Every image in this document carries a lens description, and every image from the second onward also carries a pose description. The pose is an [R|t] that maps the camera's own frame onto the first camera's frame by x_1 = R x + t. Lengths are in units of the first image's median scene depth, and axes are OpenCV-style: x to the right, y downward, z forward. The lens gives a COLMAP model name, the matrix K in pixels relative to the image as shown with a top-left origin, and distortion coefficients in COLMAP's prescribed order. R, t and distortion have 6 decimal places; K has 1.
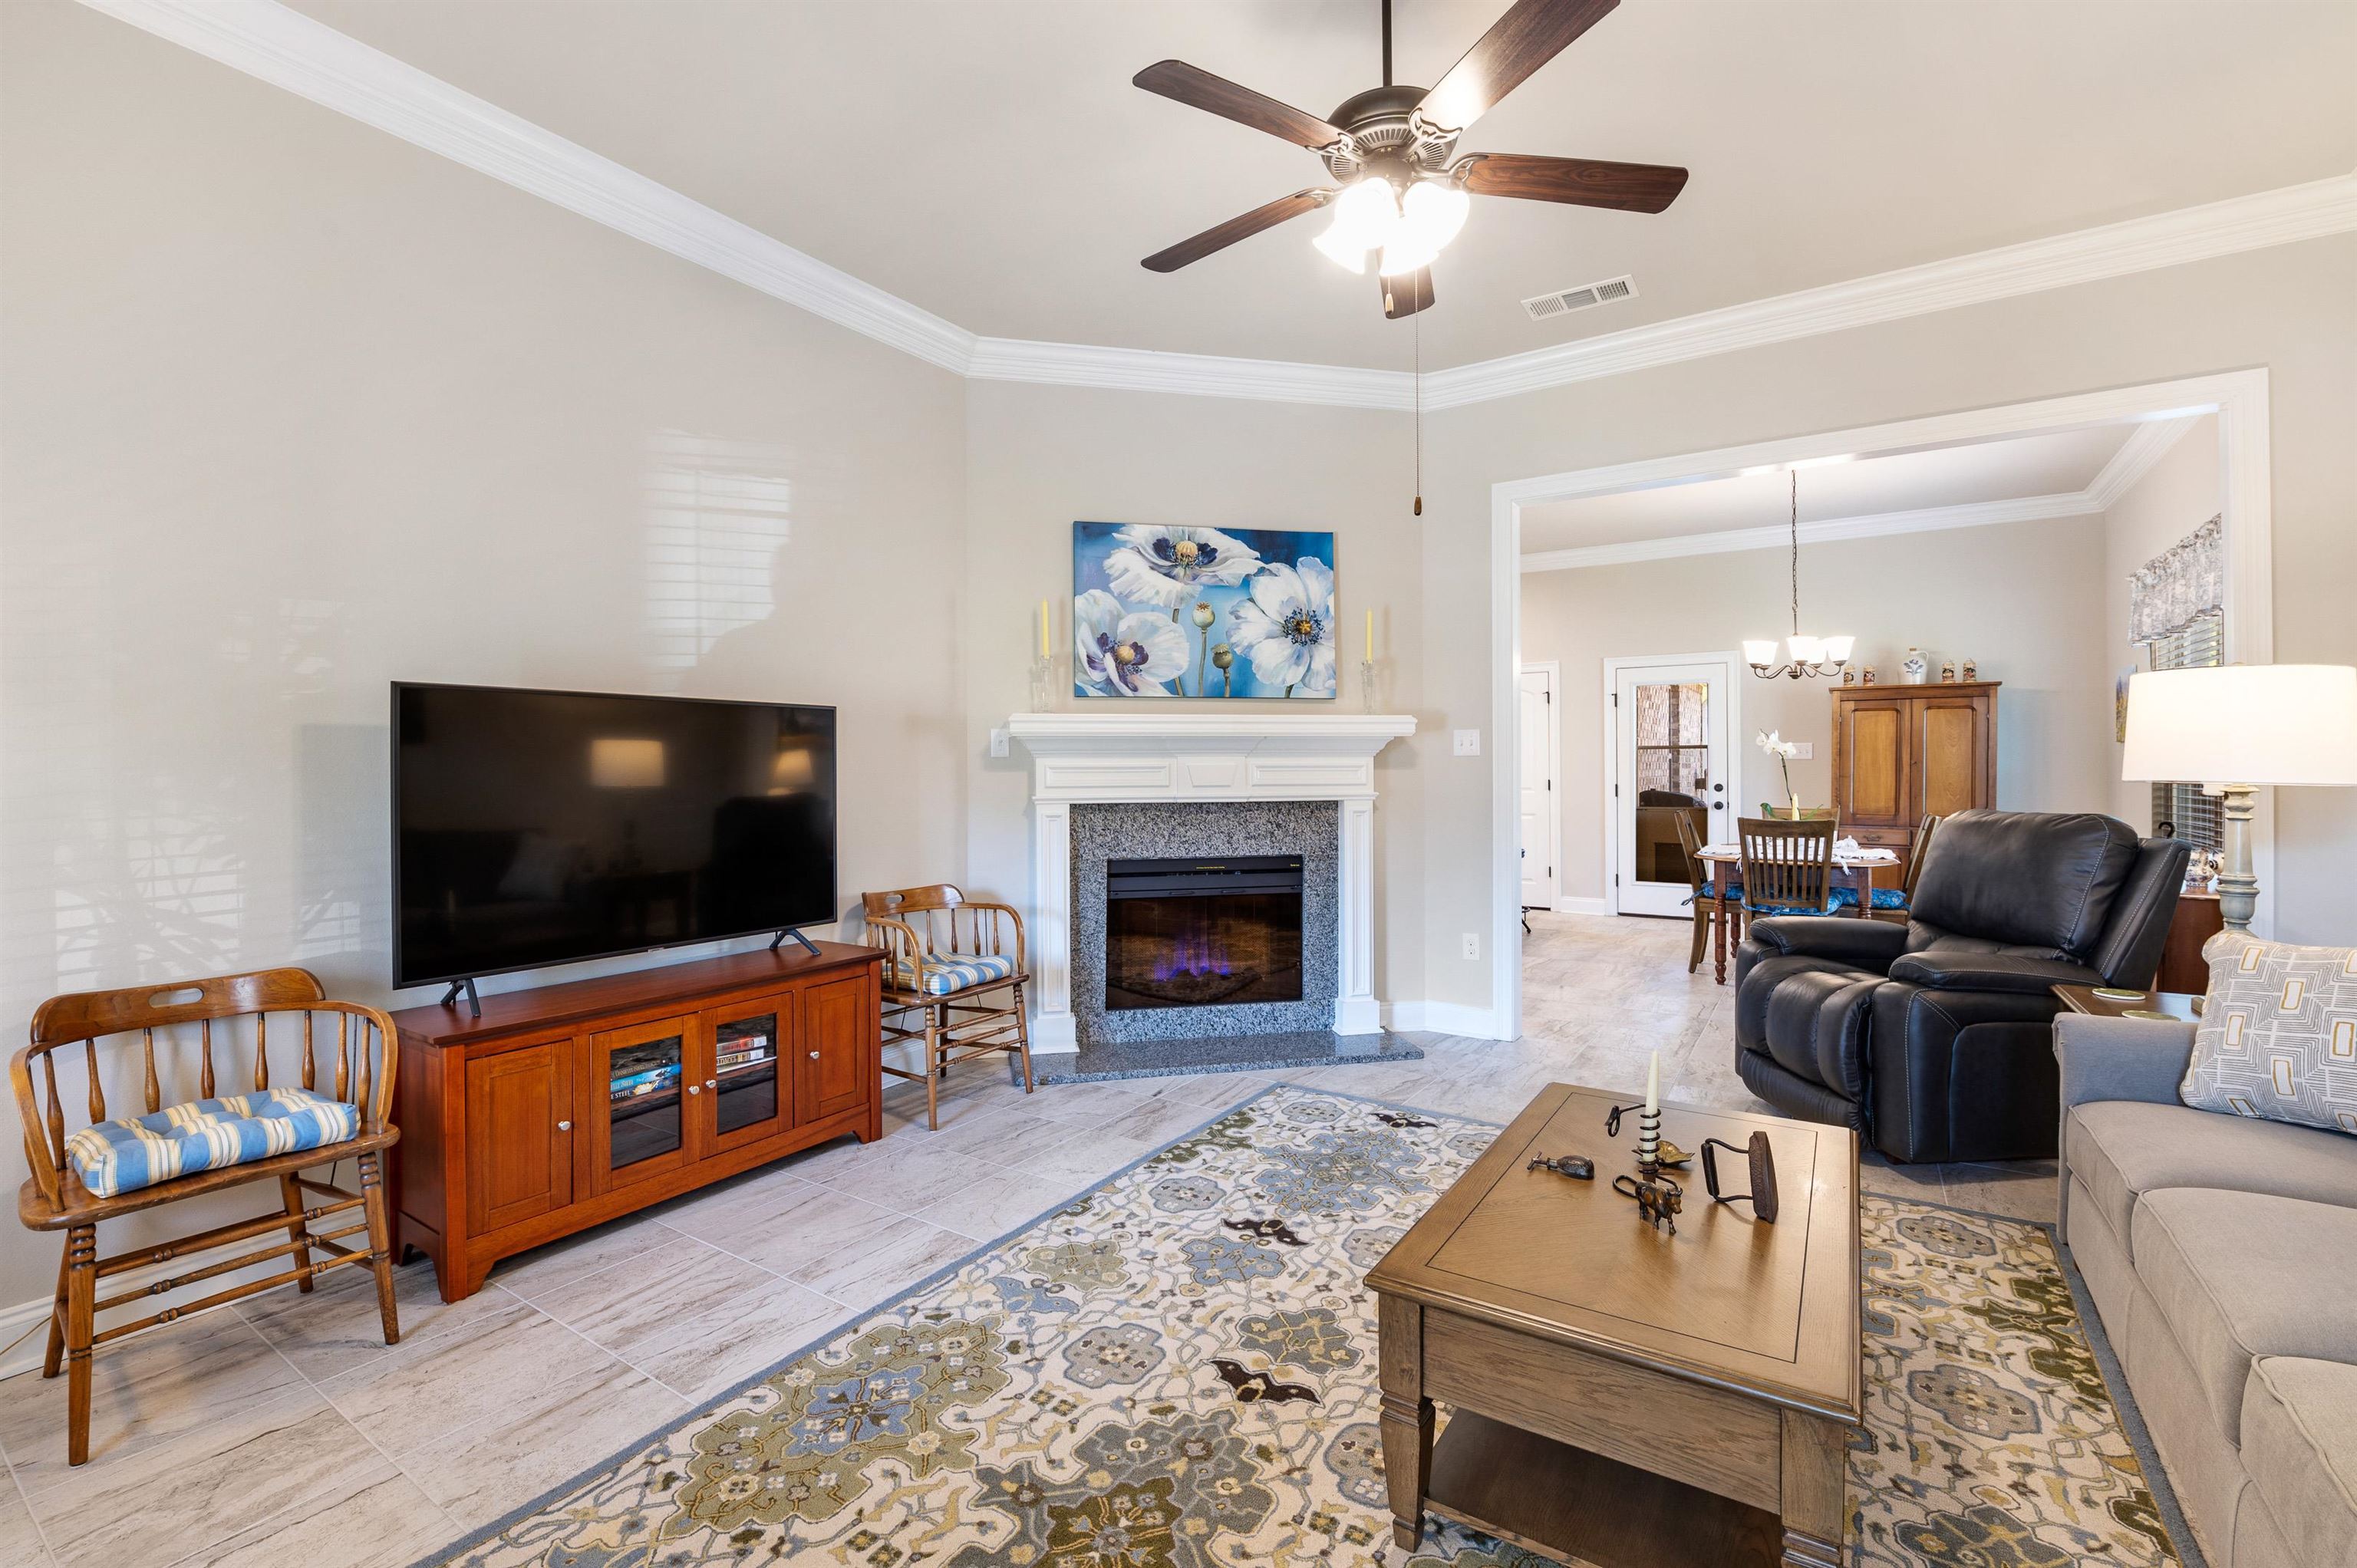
lens RADIAL K [[1015.9, 0, 1182.1], [0, 1015.9, 772.2], [0, 0, 1]] dist [-0.001698, -0.008246]
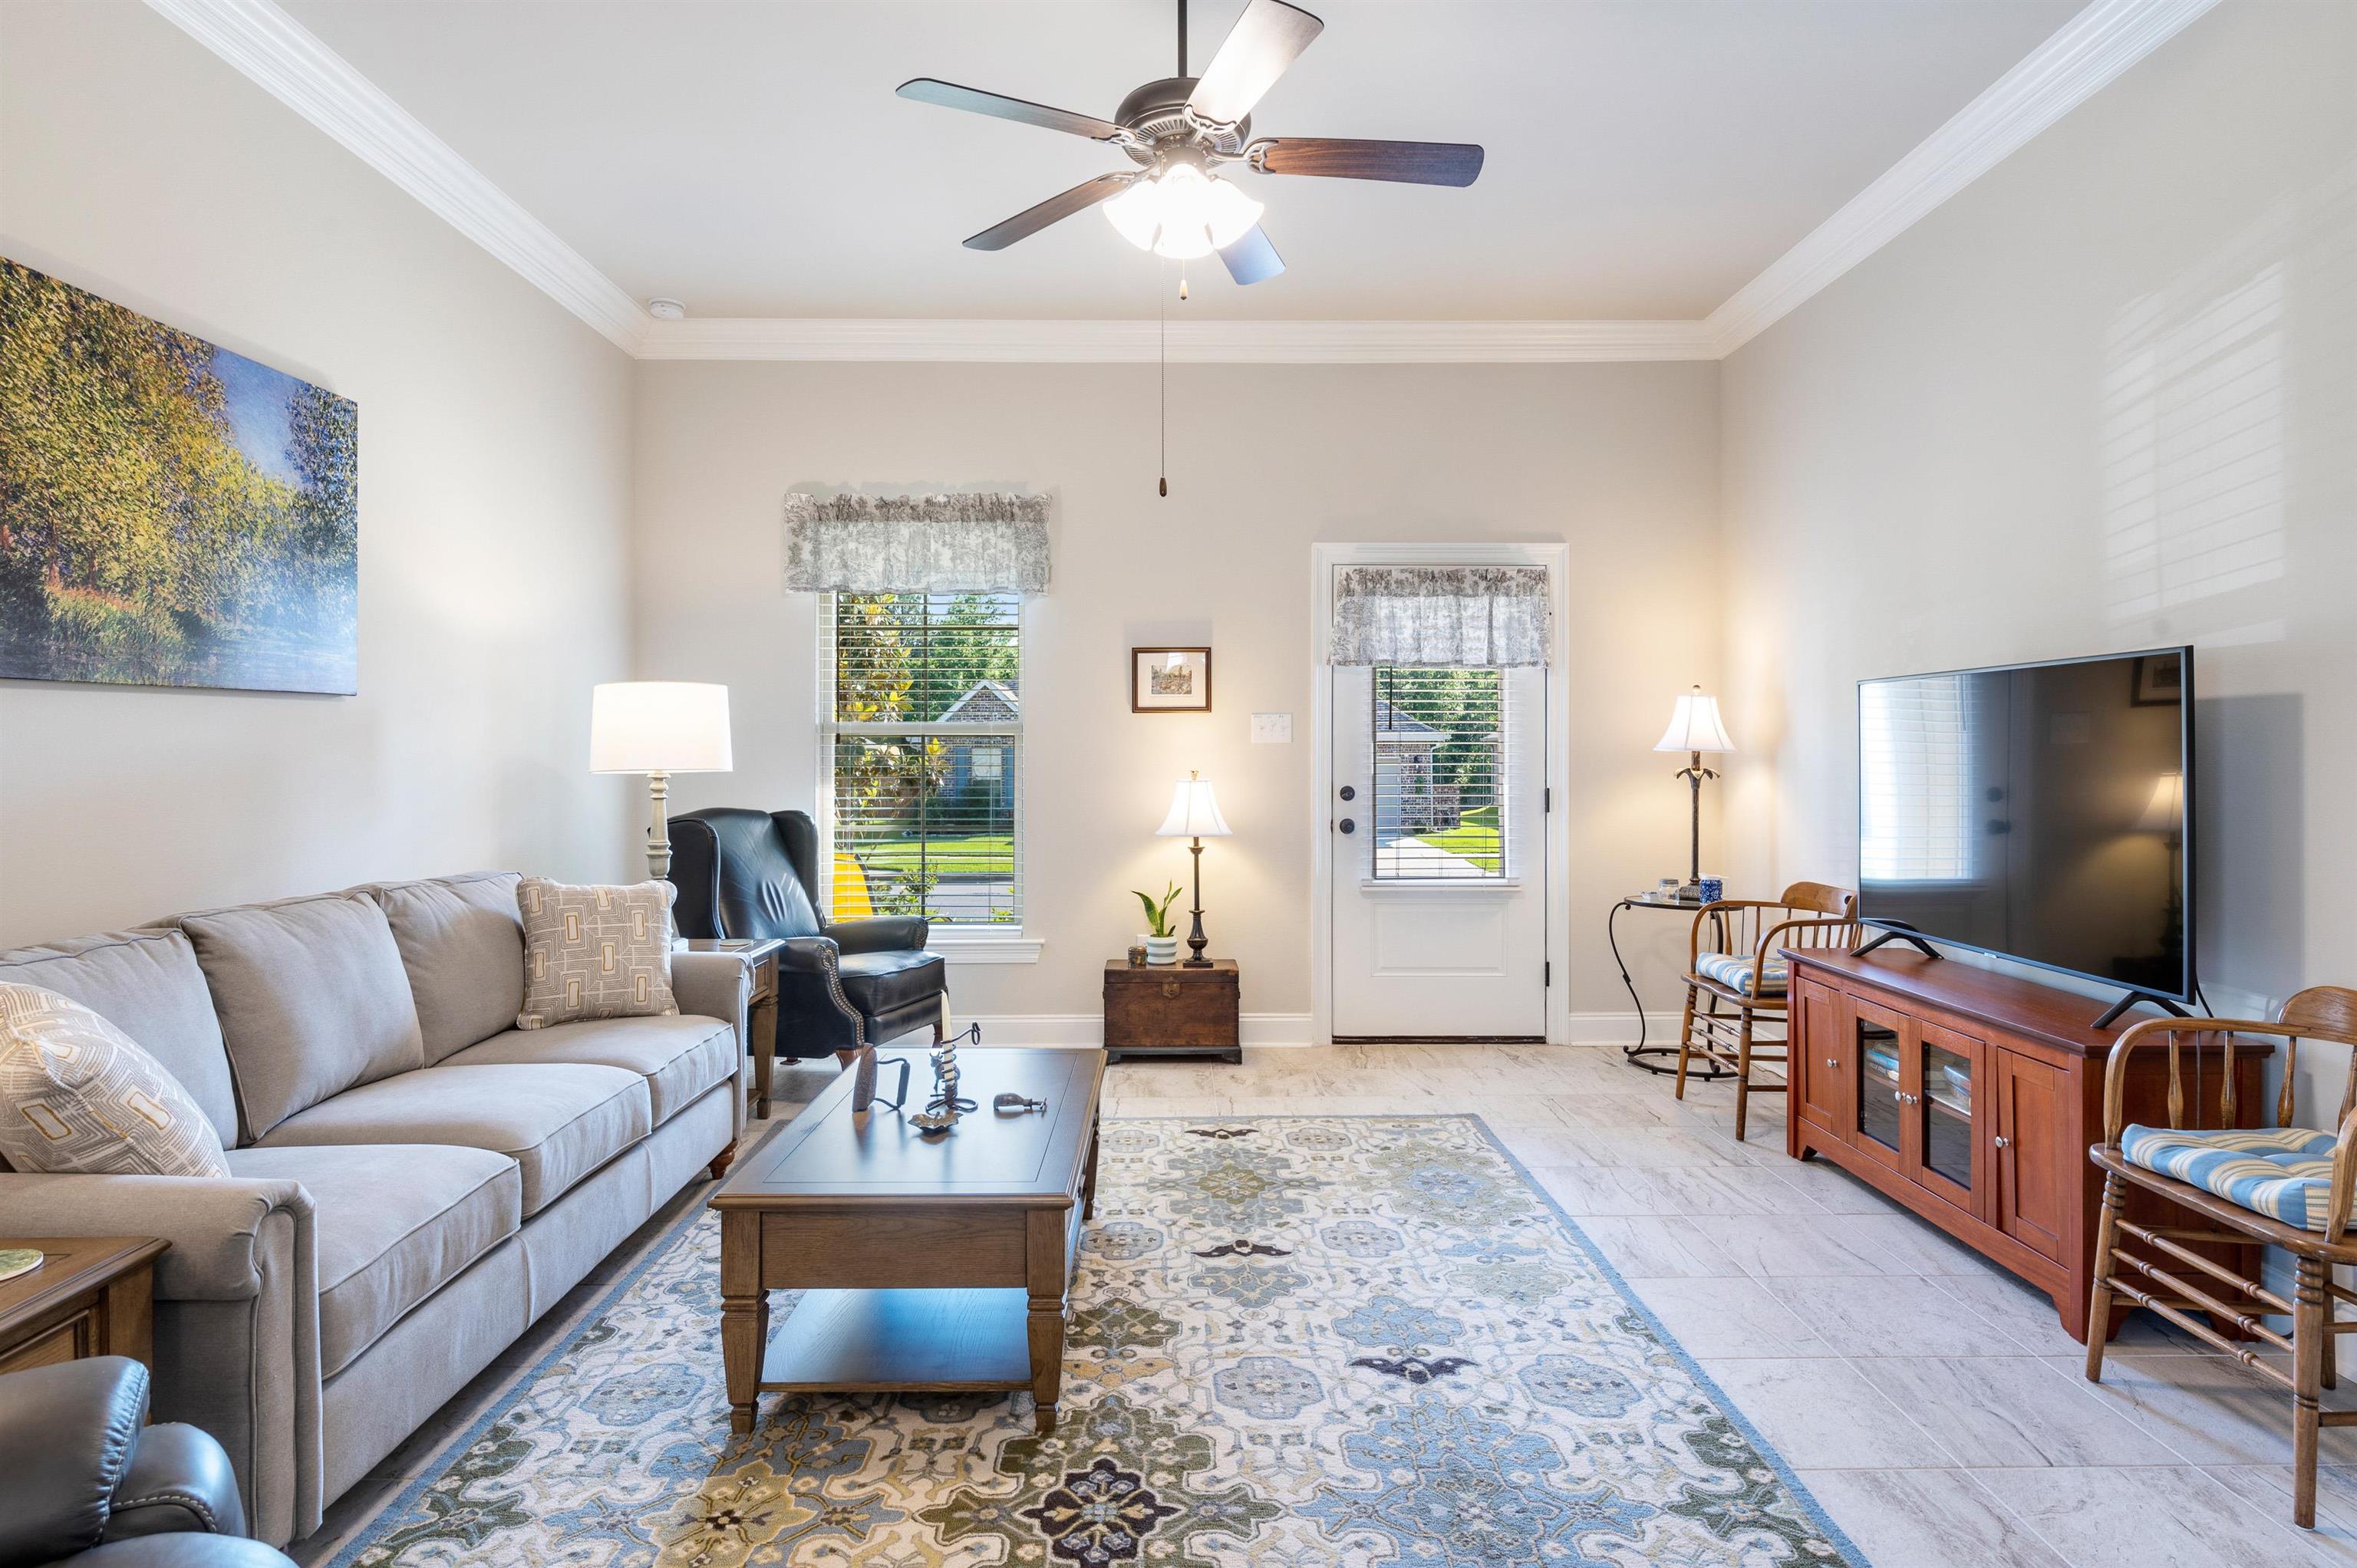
lens RADIAL K [[1272.5, 0, 1181.3], [0, 1272.5, 744.7], [0, 0, 1]] dist [-0.000582, -0.000859]
pose [[-0.832051, 0.003224, -0.554690, 0.451839], [0.005381, 0.999983, -0.002259, -0.005683], [0.554673, -0.004864, -0.832054, 1.019982]]
